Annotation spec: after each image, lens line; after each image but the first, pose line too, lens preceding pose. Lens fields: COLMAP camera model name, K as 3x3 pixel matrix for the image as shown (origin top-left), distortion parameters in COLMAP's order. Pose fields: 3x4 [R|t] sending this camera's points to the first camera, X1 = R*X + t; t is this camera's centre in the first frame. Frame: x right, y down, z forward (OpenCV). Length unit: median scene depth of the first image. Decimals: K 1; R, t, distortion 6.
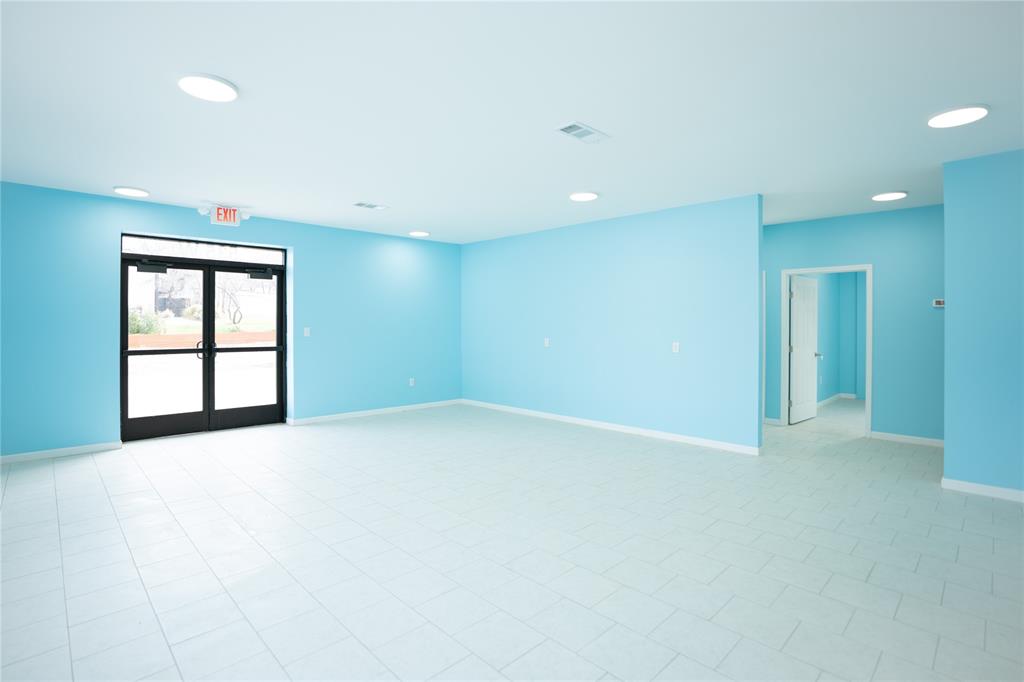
lens RADIAL K [[484.1, 0, 512.0], [0, 484.1, 341.0], [0, 0, 1]] dist [-0.078702, 0.035851]
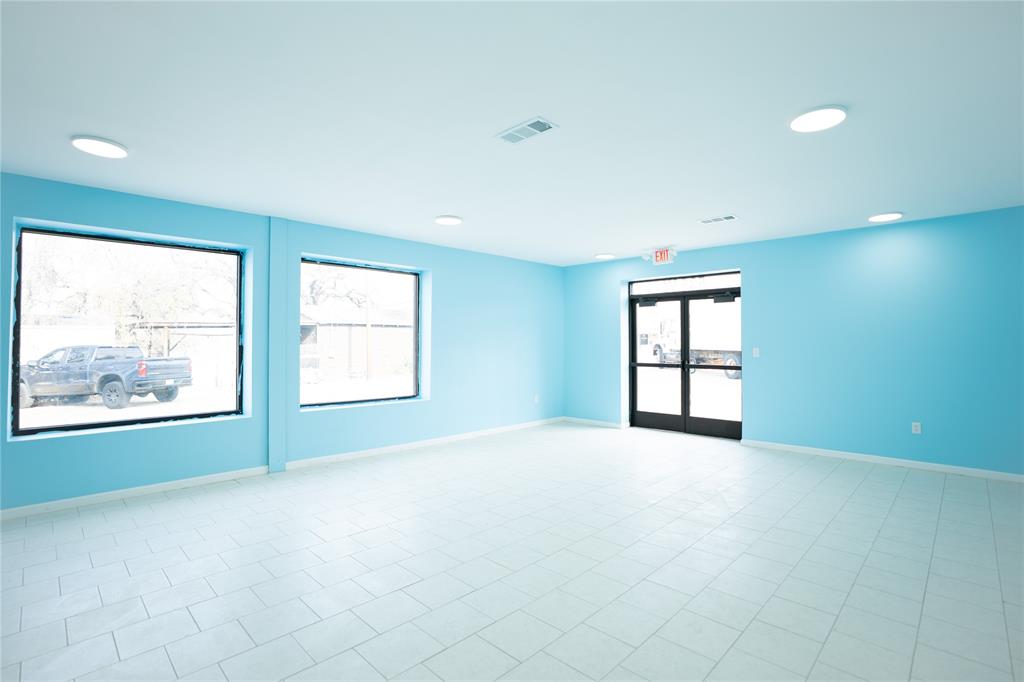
lens RADIAL K [[484.1, 0, 512.0], [0, 484.1, 341.0], [0, 0, 1]] dist [-0.078702, 0.035851]
pose [[0.036888, -0.009469, -0.999275, 0.593842], [-0.036833, 0.999263, -0.010829, -0.014864], [0.998640, 0.037206, 0.036512, 0.531322]]
